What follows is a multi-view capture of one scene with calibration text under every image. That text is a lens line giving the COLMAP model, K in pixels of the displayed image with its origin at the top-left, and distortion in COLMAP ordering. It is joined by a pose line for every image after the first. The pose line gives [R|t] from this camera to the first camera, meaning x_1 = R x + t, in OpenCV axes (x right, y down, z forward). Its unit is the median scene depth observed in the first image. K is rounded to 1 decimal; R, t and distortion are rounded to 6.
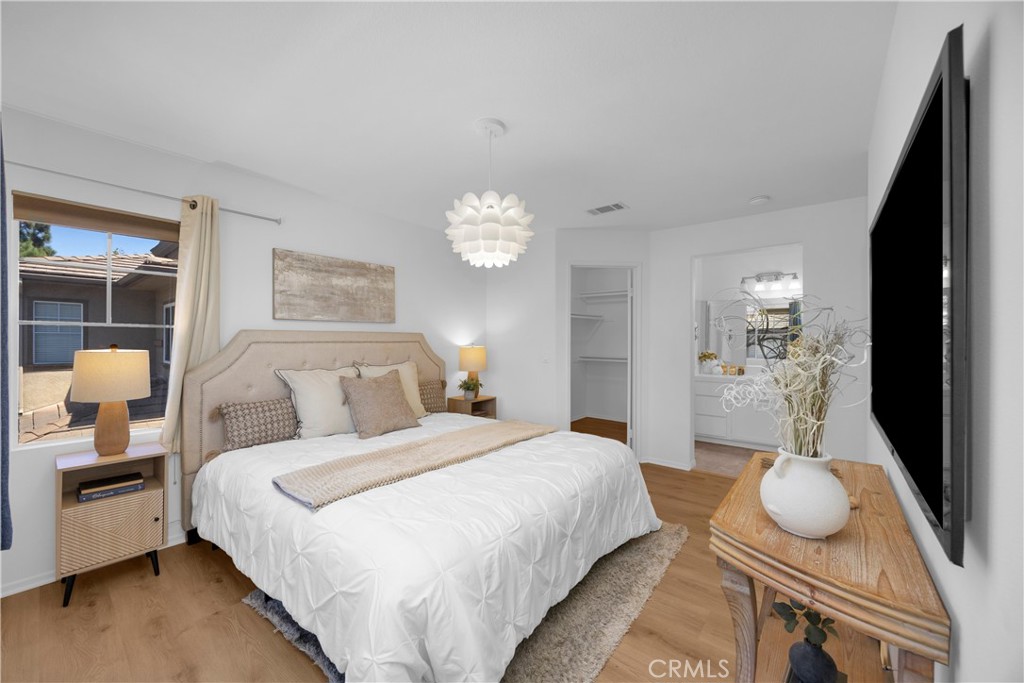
lens RADIAL K [[388.1, 0, 508.1], [0, 388.1, 339.3], [0, 0, 1]] dist [-0.002275, -0.000140]
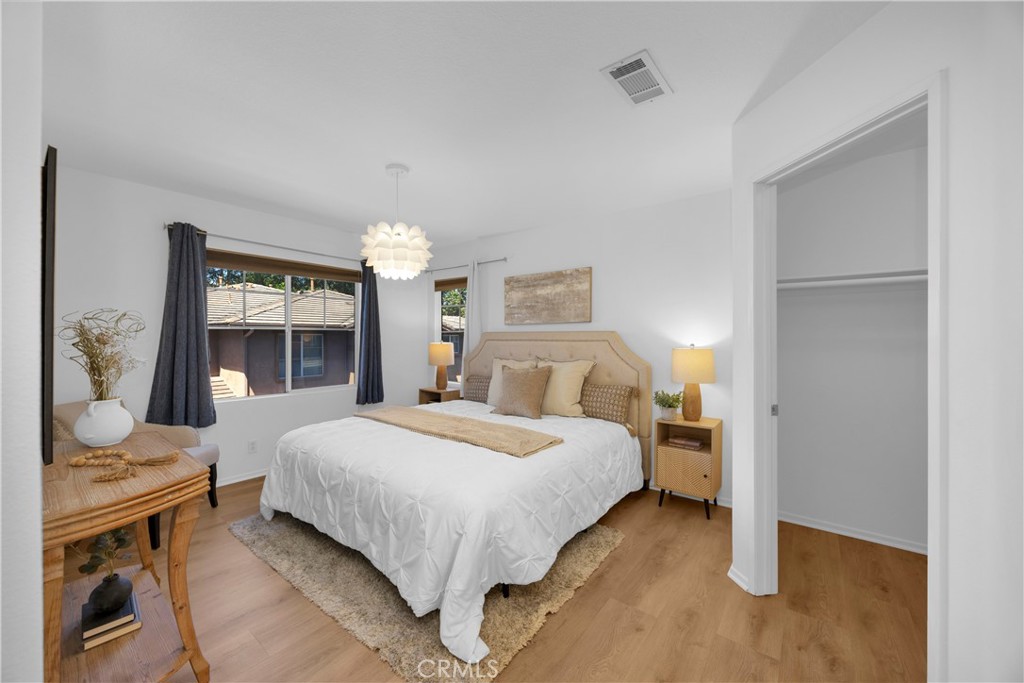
lens RADIAL K [[388.1, 0, 508.1], [0, 388.1, 339.3], [0, 0, 1]] dist [-0.002275, -0.000140]
pose [[-0.000550, 0.005812, -0.999983, 0.824670], [-0.004171, 0.999974, 0.005814, -0.002353], [0.999991, 0.004174, -0.000526, 0.903550]]
